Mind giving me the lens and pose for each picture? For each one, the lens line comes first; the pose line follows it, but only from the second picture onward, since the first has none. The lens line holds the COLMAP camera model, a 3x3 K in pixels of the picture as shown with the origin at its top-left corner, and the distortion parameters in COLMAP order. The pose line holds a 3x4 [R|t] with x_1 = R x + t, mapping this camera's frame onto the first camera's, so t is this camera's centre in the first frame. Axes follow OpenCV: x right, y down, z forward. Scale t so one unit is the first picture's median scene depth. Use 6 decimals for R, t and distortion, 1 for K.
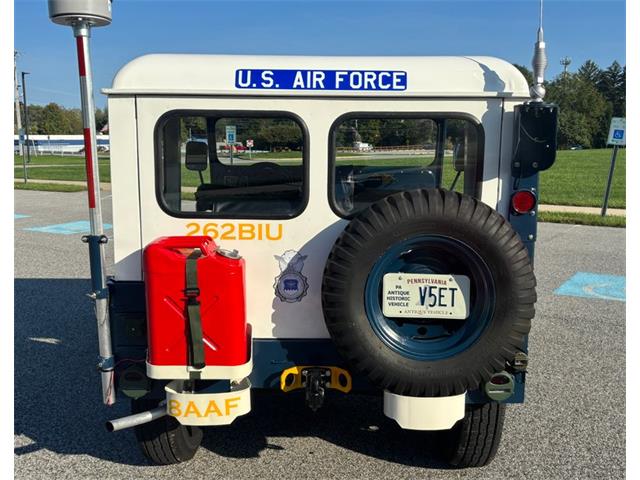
lens RADIAL K [[642.8, 0, 315.9], [0, 642.8, 242.8], [0, 0, 1]] dist [0.046291, -0.012300]
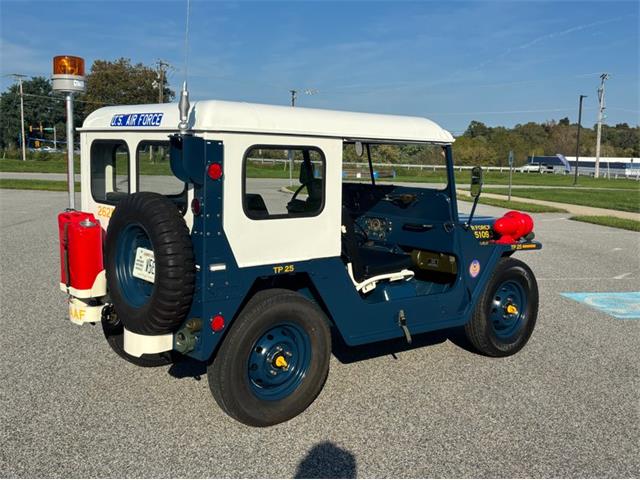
lens RADIAL K [[666.9, 0, 320.0], [0, 666.9, 240.0], [0, 0, 1]] dist [0.127296, -0.309631]
pose [[0.672579, 0.107604, -0.732161, 1.535212], [-0.139095, 0.990120, 0.017740, -0.055360], [0.726836, 0.089908, 0.680901, 0.238388]]
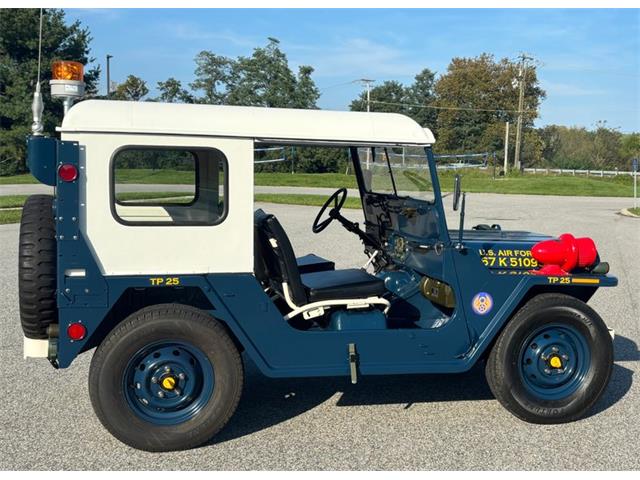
lens RADIAL K [[828.0, 0, 362.3], [0, 828.0, 252.3], [0, 0, 1]] dist [0.168497, -0.520405]
pose [[0.308523, 0.110334, -0.944796, 2.151832], [-0.172549, 0.983263, 0.058480, -0.186084], [0.935436, 0.144982, 0.322397, 1.051465]]
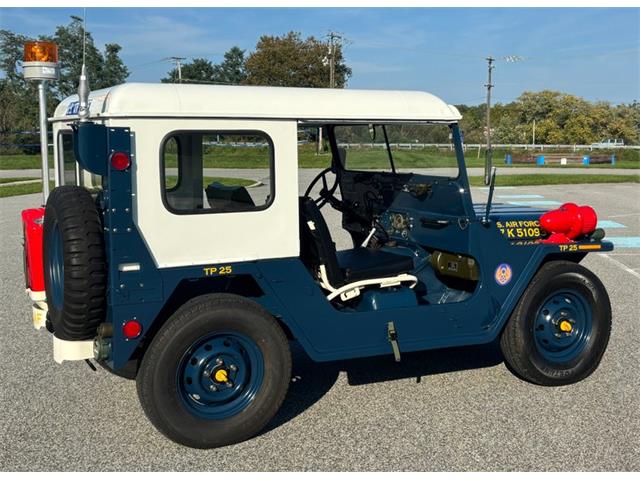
lens RADIAL K [[813.8, 0, 333.8], [0, 813.8, 241.3], [0, 0, 1]] dist [0.165458, -0.513506]
pose [[0.483496, 0.104802, -0.869050, 1.913383], [-0.131793, 0.990205, 0.046090, -0.116999], [0.865368, 0.092250, 0.492573, 0.615128]]
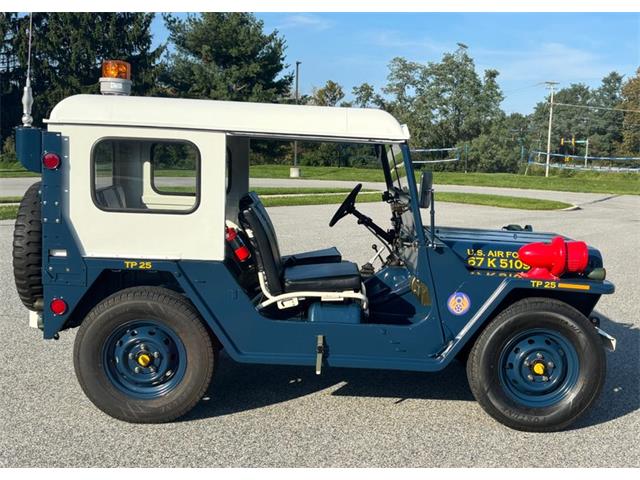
lens RADIAL K [[781.9, 0, 363.2], [0, 781.9, 262.9], [0, 0, 1]] dist [0.158555, -0.512650]
pose [[0.088052, 0.138586, -0.986428, 2.164932], [-0.198226, 0.972907, 0.118992, -0.268168], [0.976193, 0.185058, 0.113138, 1.535694]]
